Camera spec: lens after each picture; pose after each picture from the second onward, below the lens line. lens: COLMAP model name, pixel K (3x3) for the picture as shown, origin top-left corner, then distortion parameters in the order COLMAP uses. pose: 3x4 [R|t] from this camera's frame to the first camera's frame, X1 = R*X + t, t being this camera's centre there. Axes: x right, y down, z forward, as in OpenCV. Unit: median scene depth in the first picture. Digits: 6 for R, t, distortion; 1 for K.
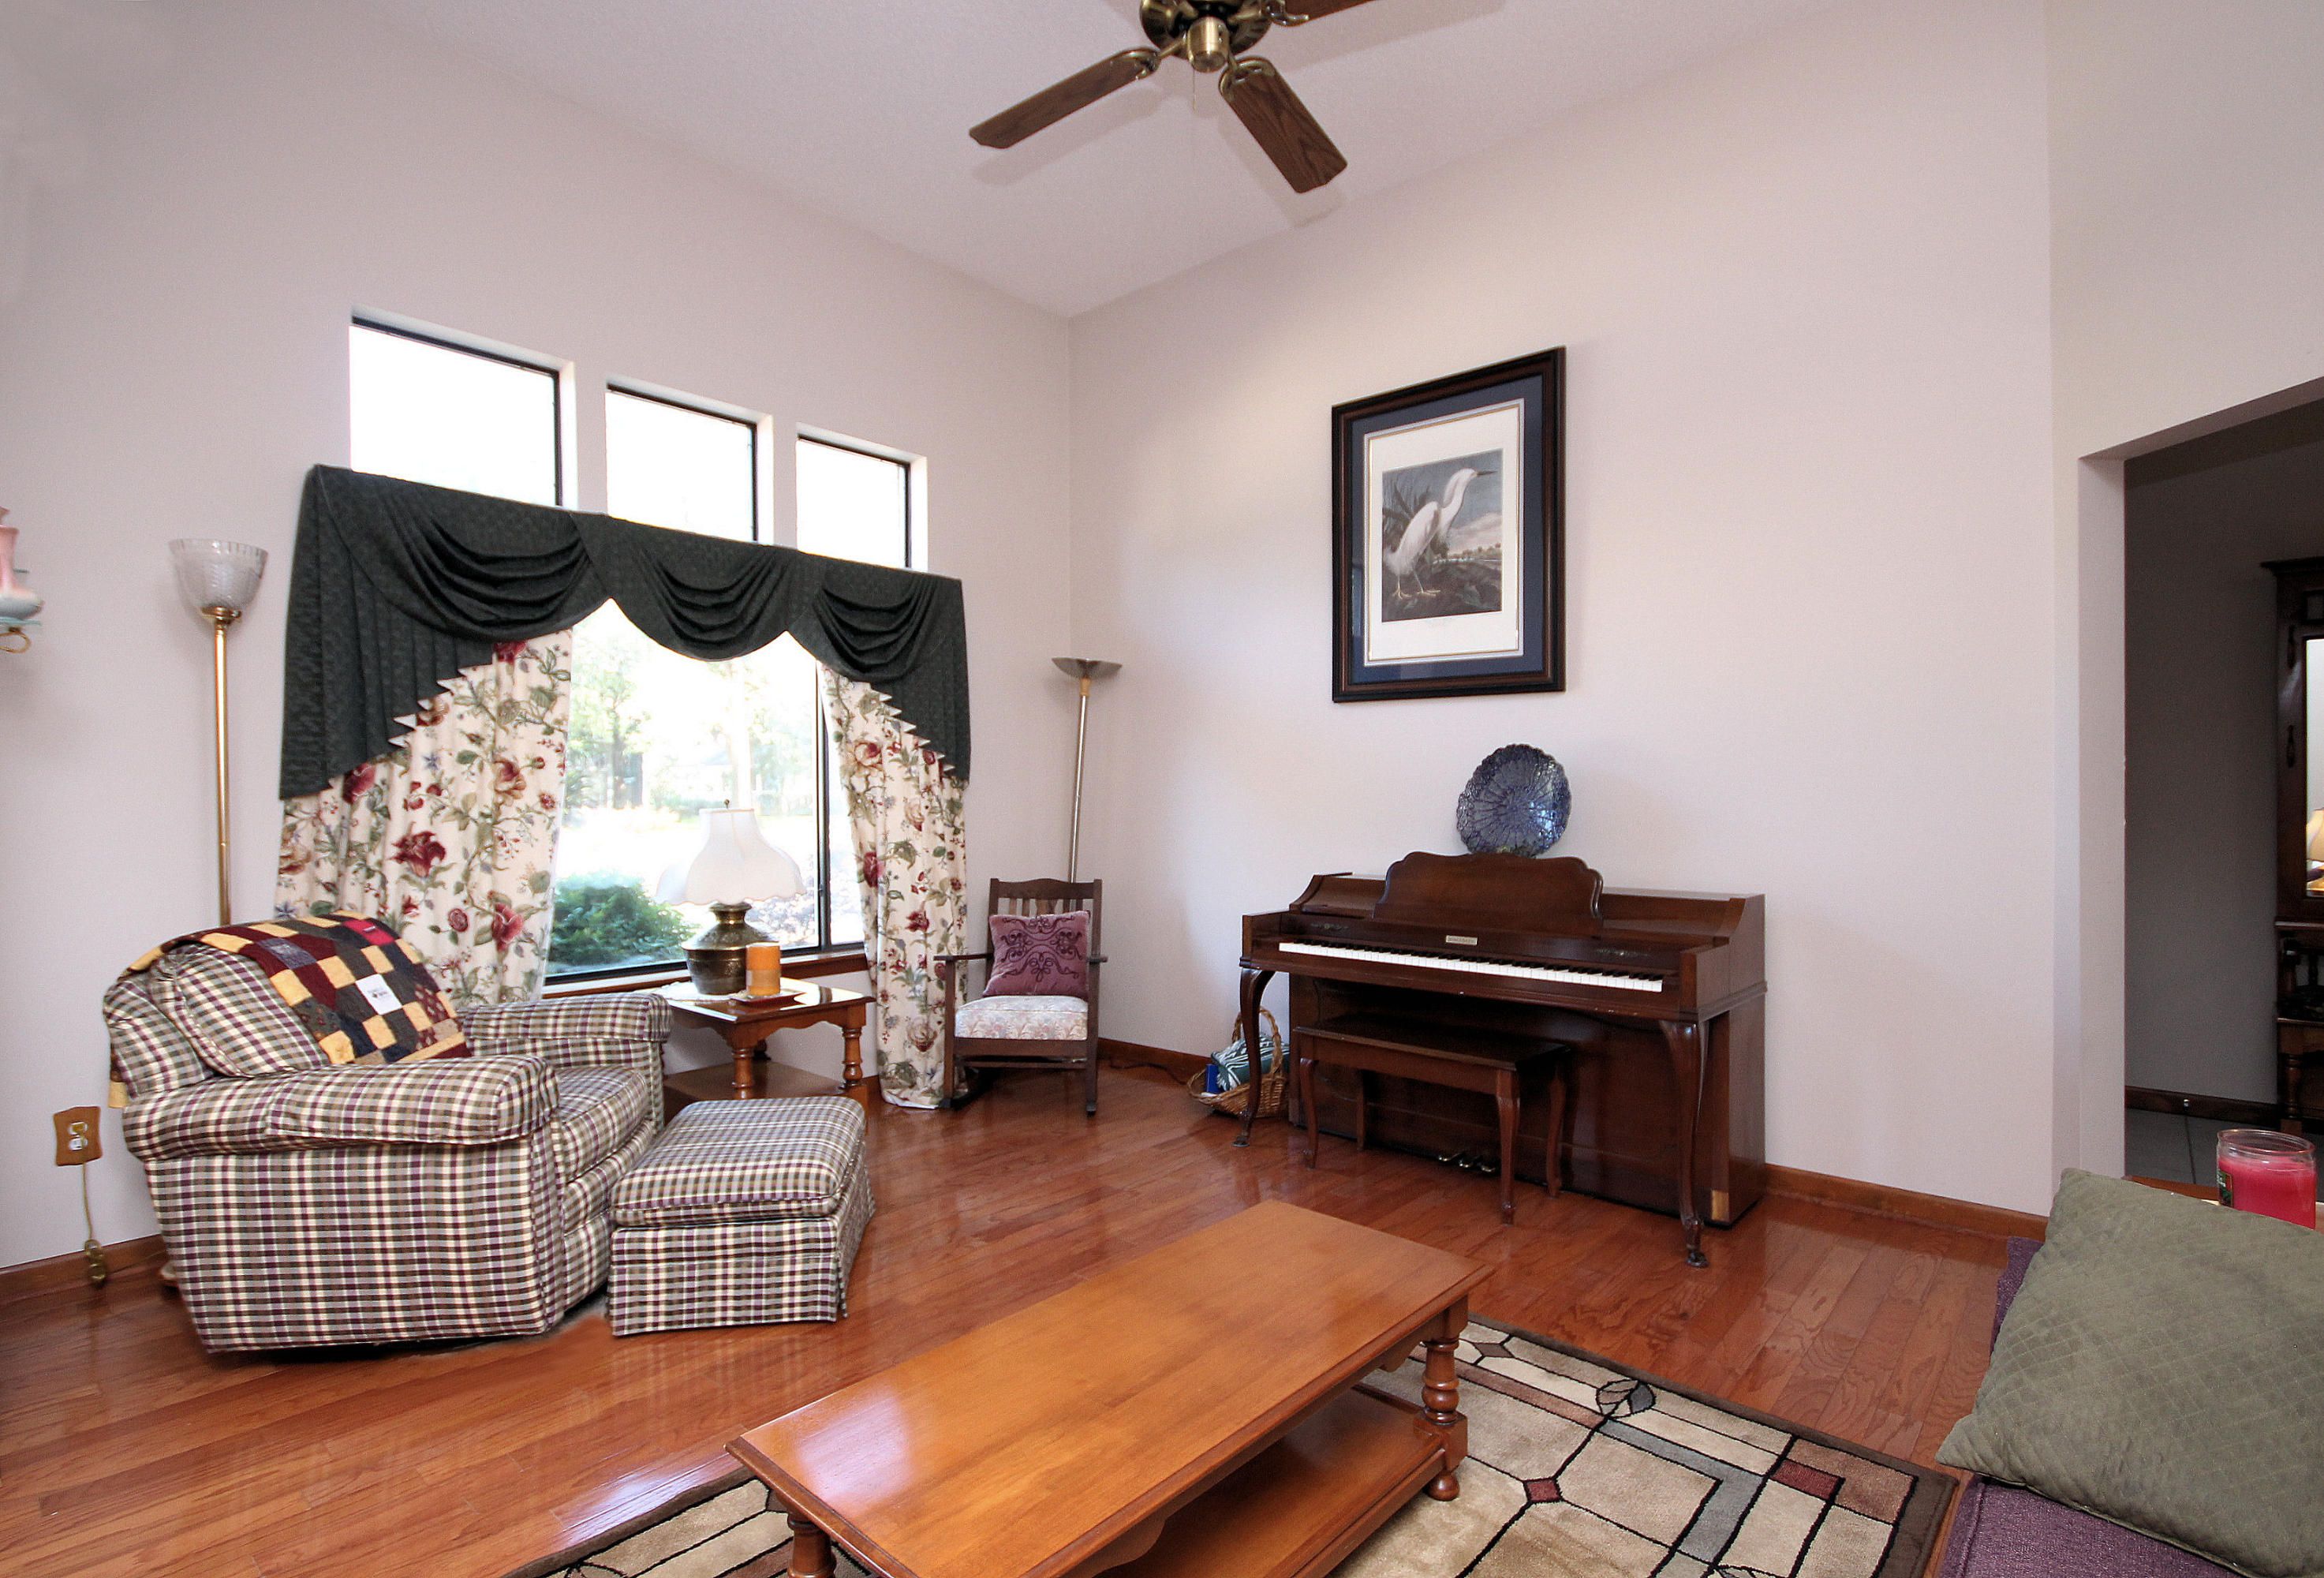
lens RADIAL K [[1074.3, 0, 1165.9], [0, 1074.3, 800.4], [0, 0, 1]] dist [-0.005764, 0.000383]
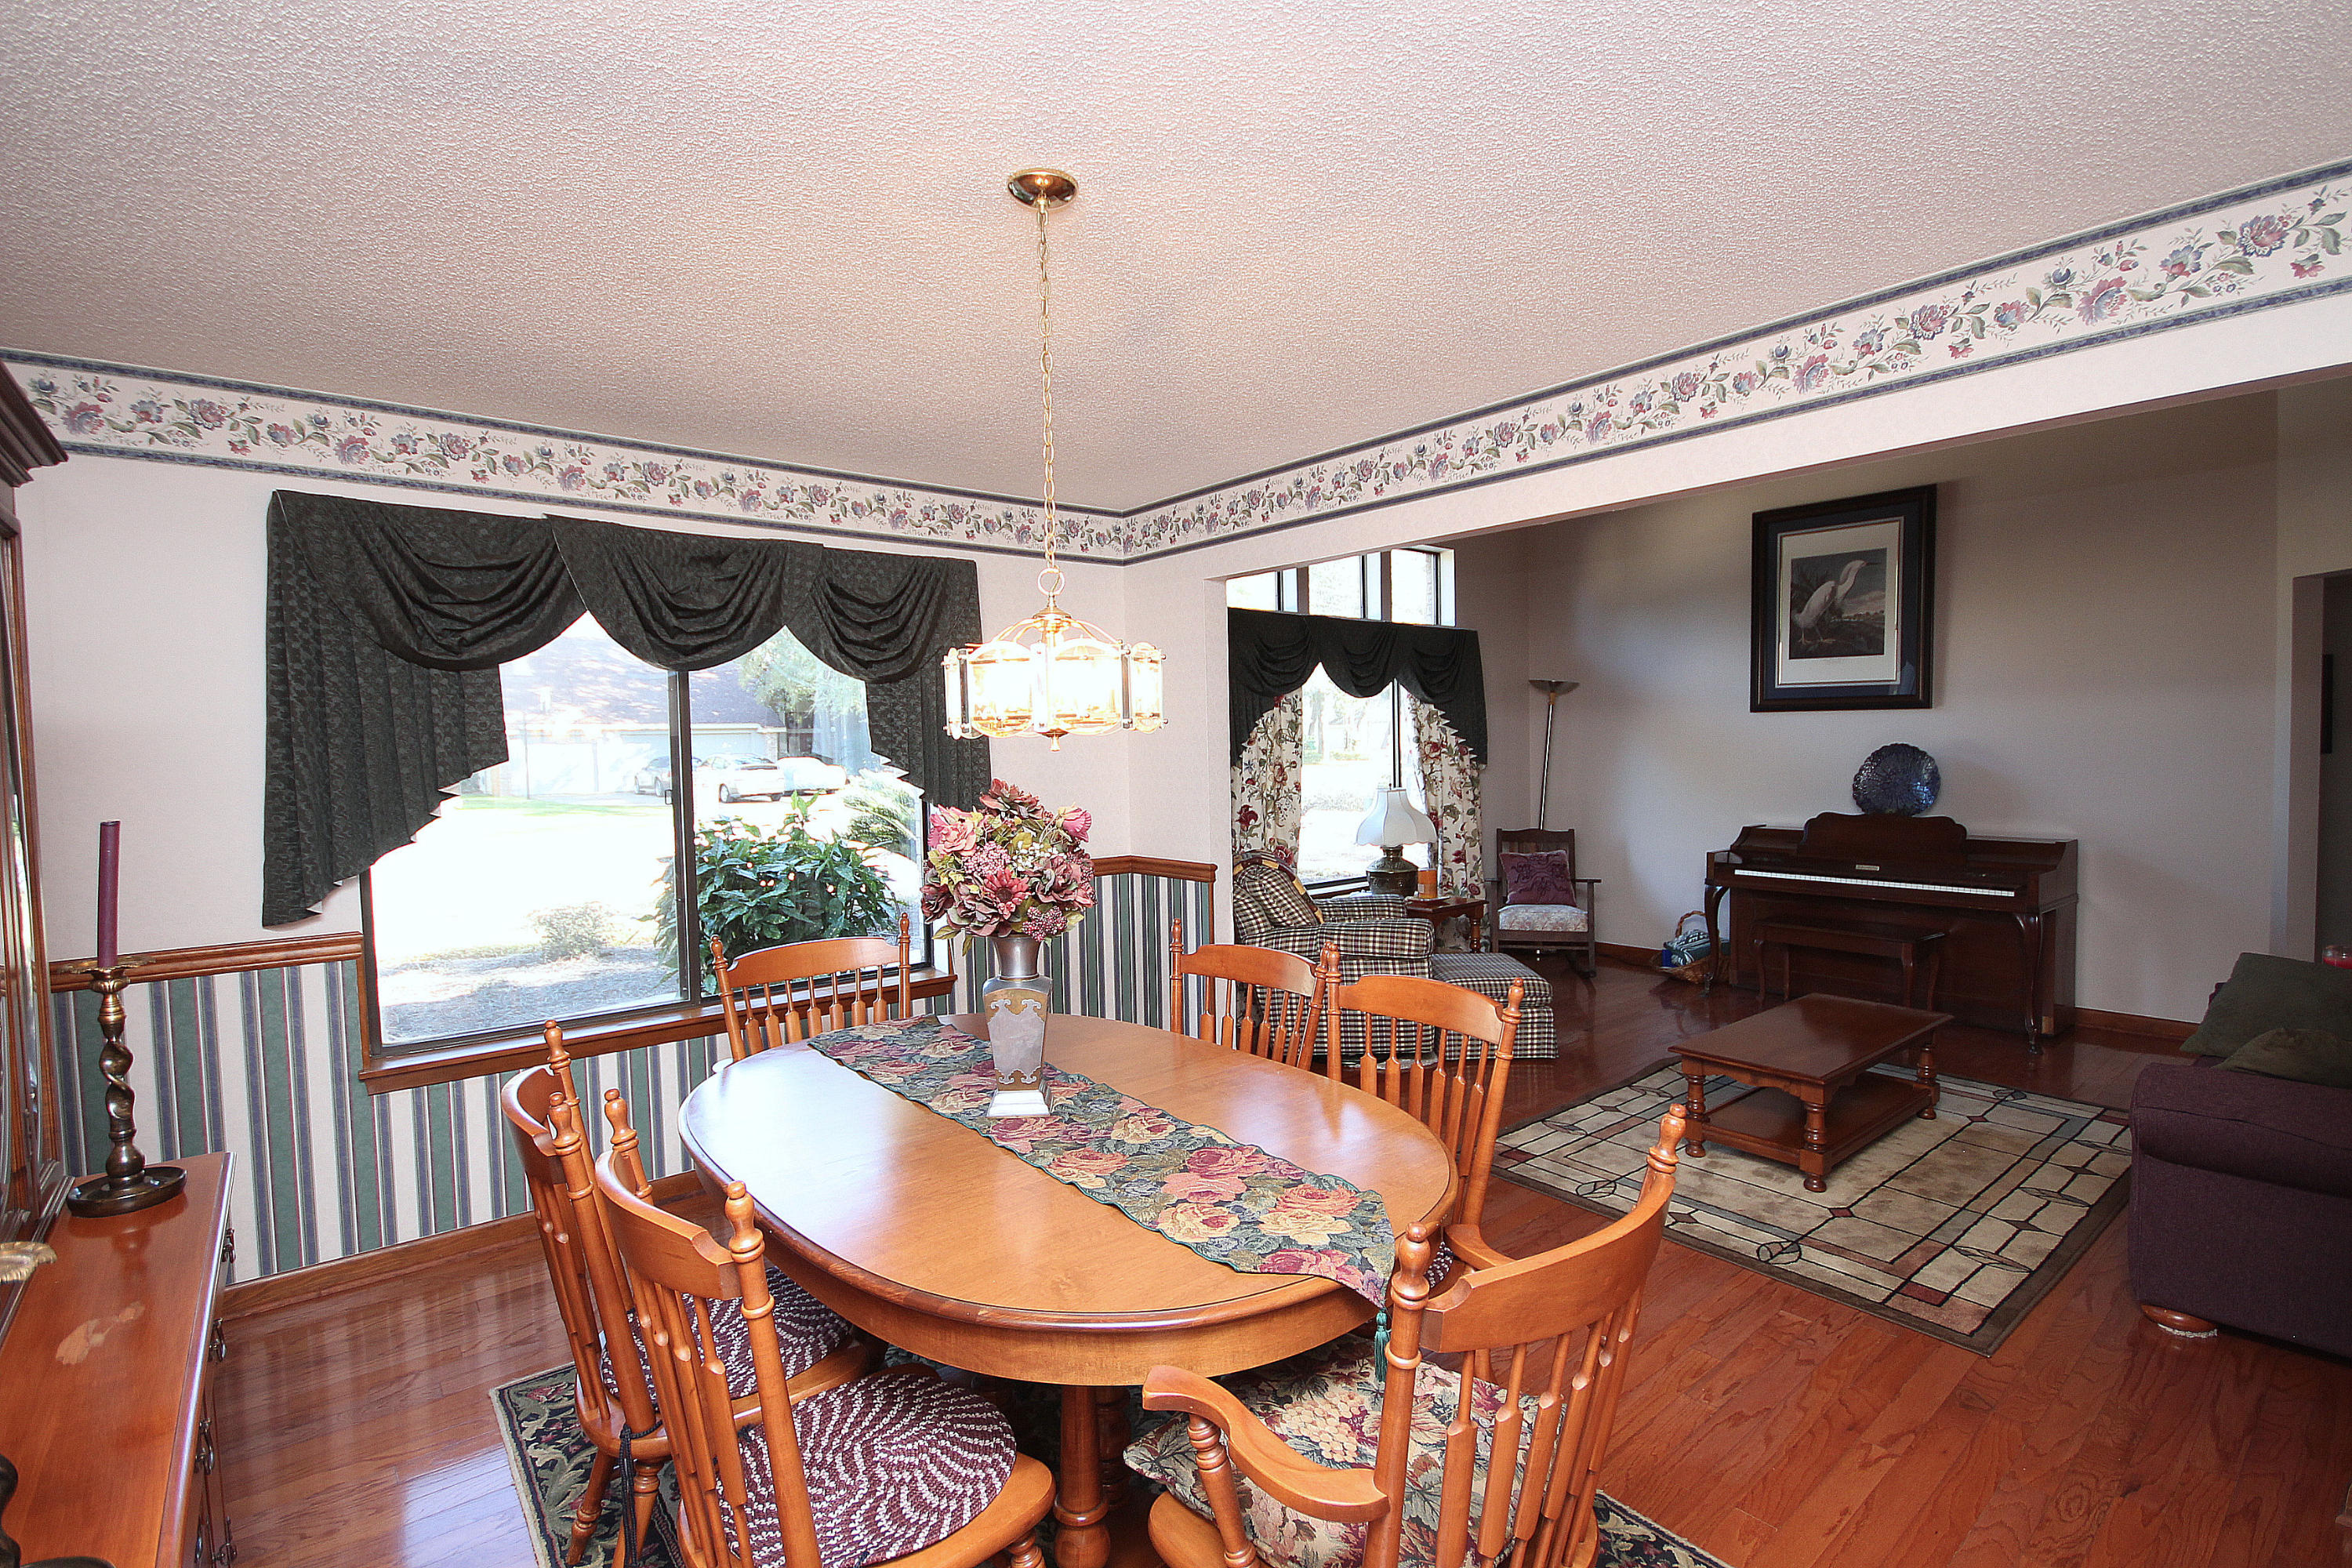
lens RADIAL K [[1089.4, 0, 1171.8], [0, 1089.4, 781.5], [0, 0, 1]] dist [-0.003486, -0.000909]
pose [[0.988626, -0.008178, -0.150169, -0.453041], [0.013598, 0.999291, 0.035098, -0.063244], [0.149776, -0.036741, 0.988037, -0.679549]]
